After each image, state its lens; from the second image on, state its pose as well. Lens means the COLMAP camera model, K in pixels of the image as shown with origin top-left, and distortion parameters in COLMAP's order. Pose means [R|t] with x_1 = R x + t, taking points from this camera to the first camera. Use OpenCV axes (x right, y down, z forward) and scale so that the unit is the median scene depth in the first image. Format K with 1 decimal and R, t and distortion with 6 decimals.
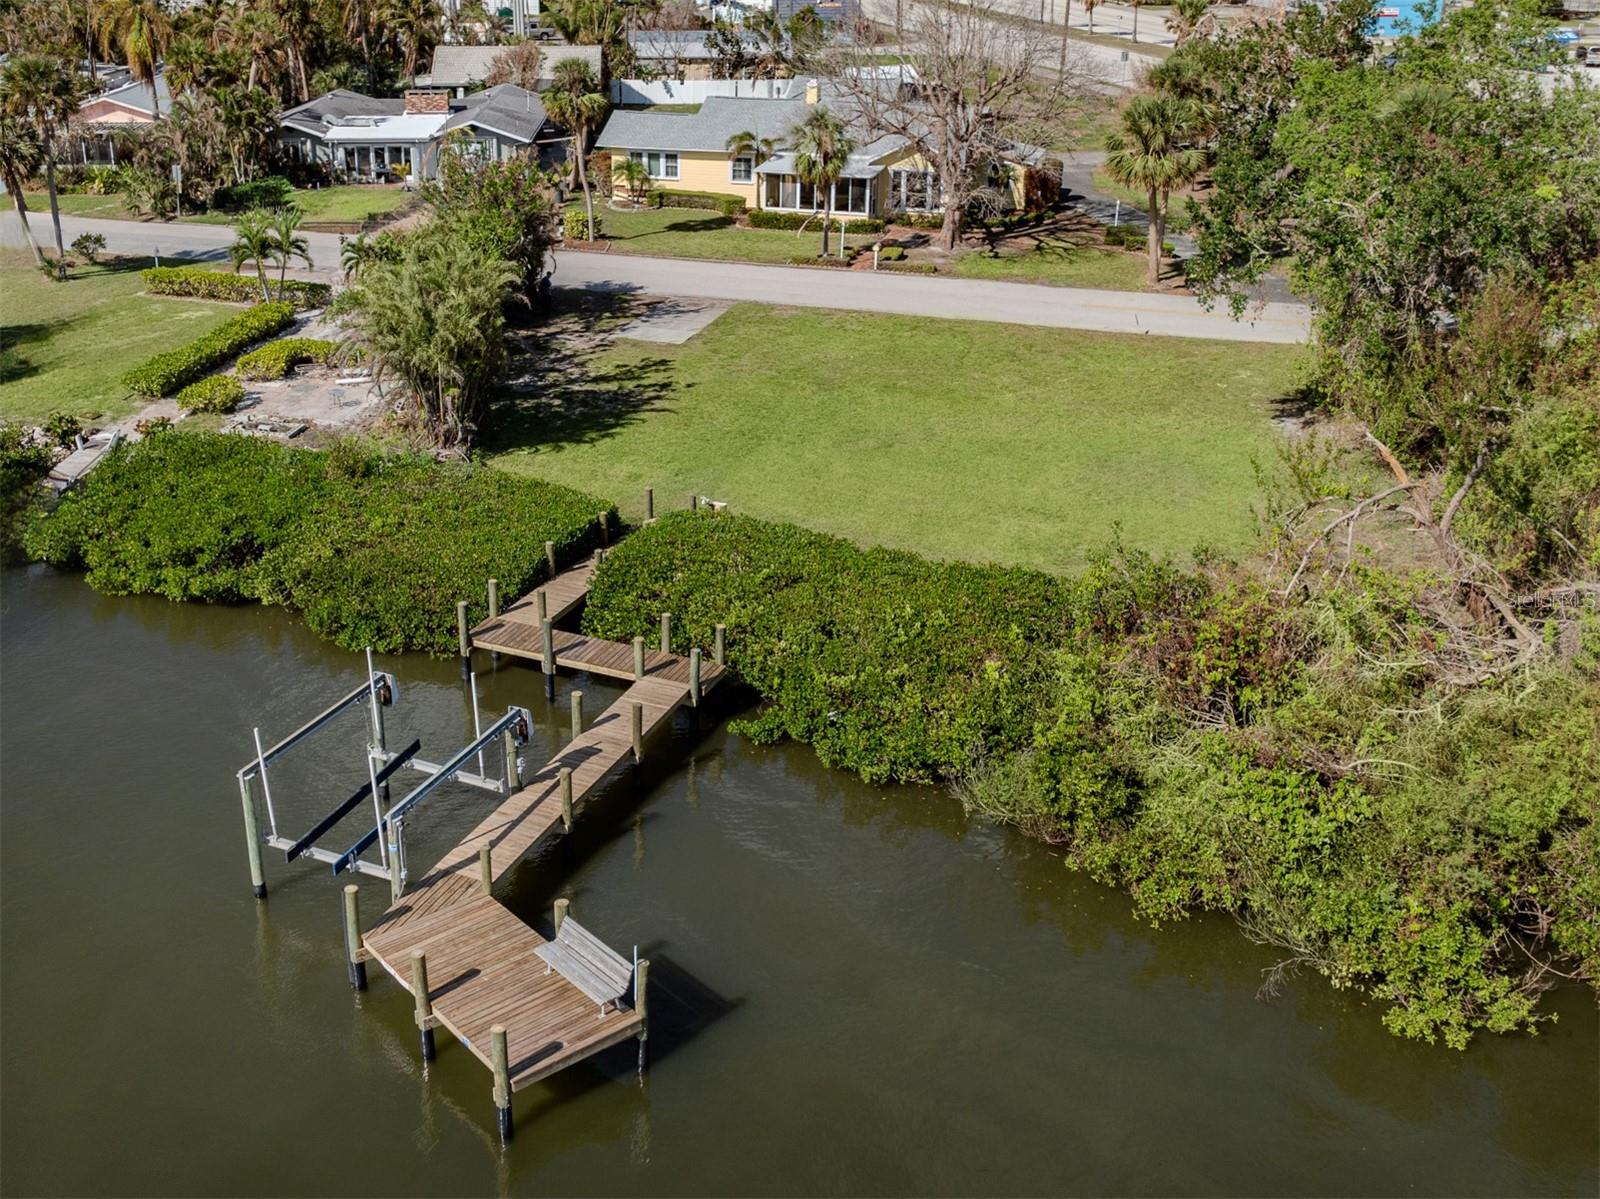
lens RADIAL K [[1359.0, 0, 800.0], [0, 1359.0, 599.5], [0, 0, 1]] dist [-0.027892, -0.003608]
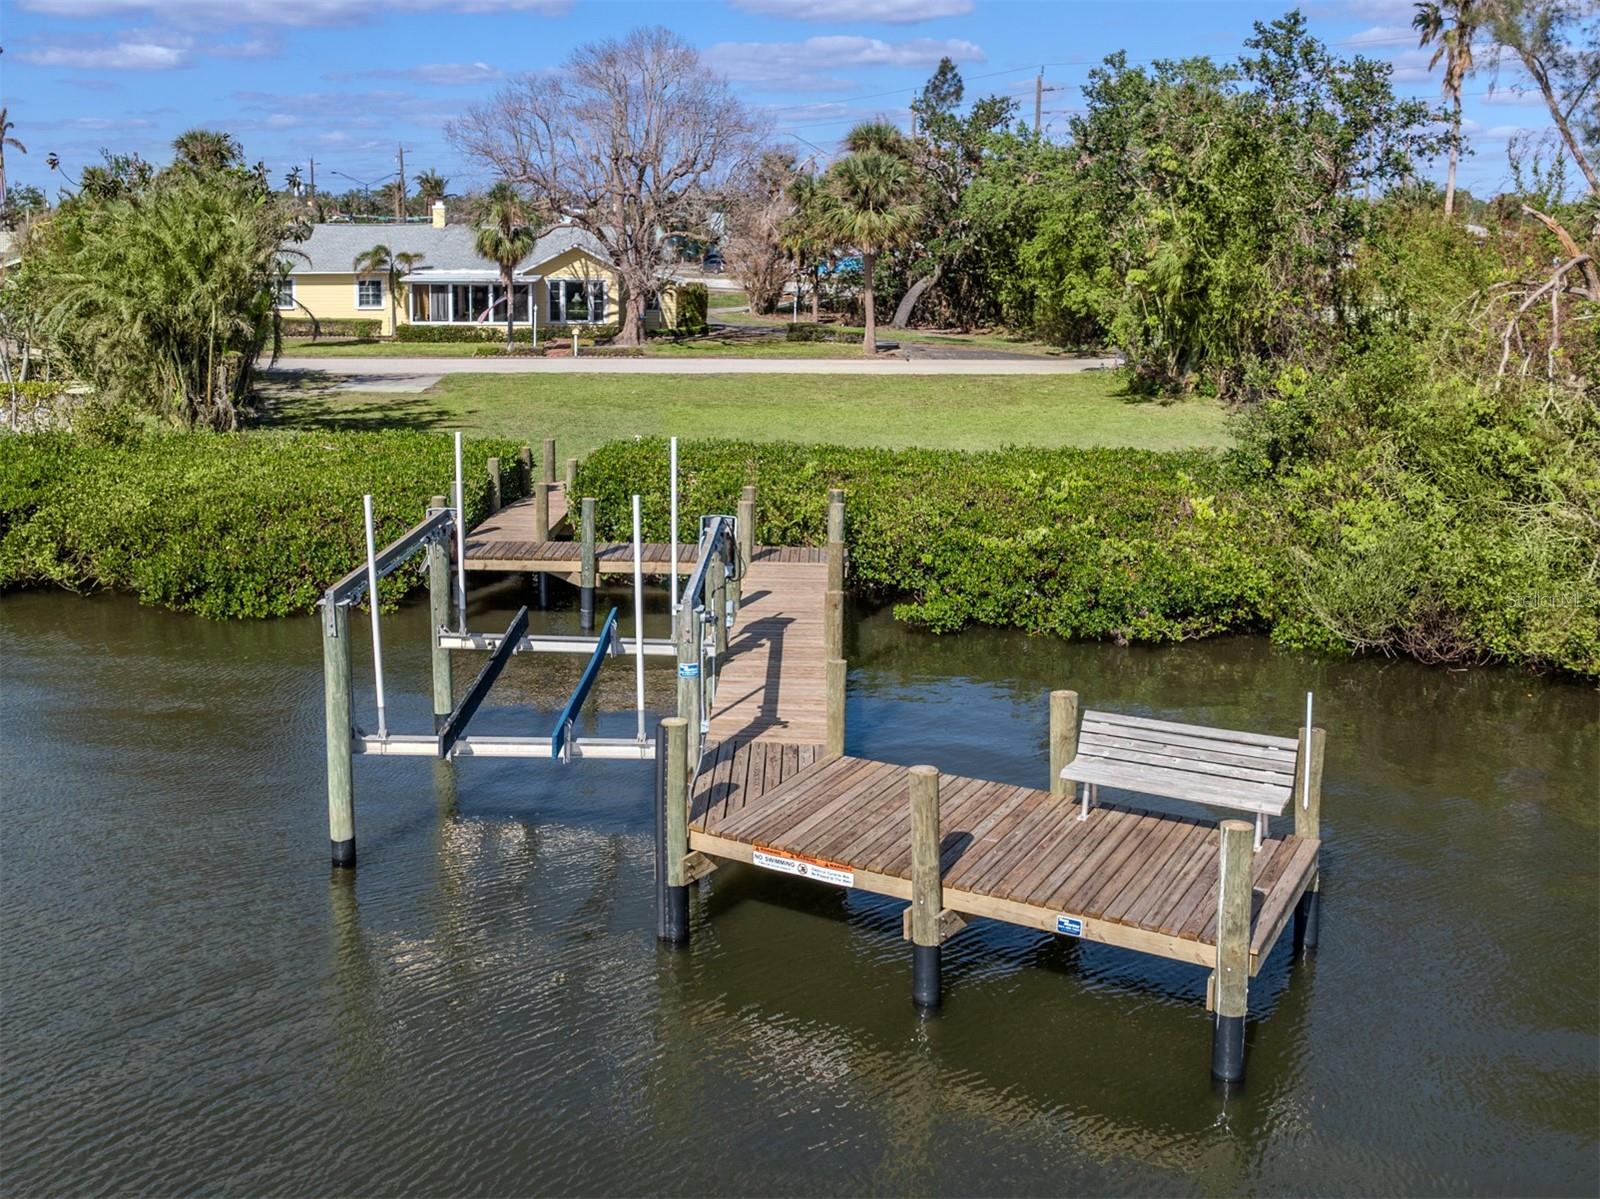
lens RADIAL K [[1359.0, 0, 800.0], [0, 1359.0, 599.5], [0, 0, 1]] dist [-0.027892, -0.003608]
pose [[0.941315, -0.087090, 0.326101, -0.097439], [0.137577, 0.981238, -0.135072, 0.052659], [-0.308219, 0.172009, 0.935635, 0.110486]]
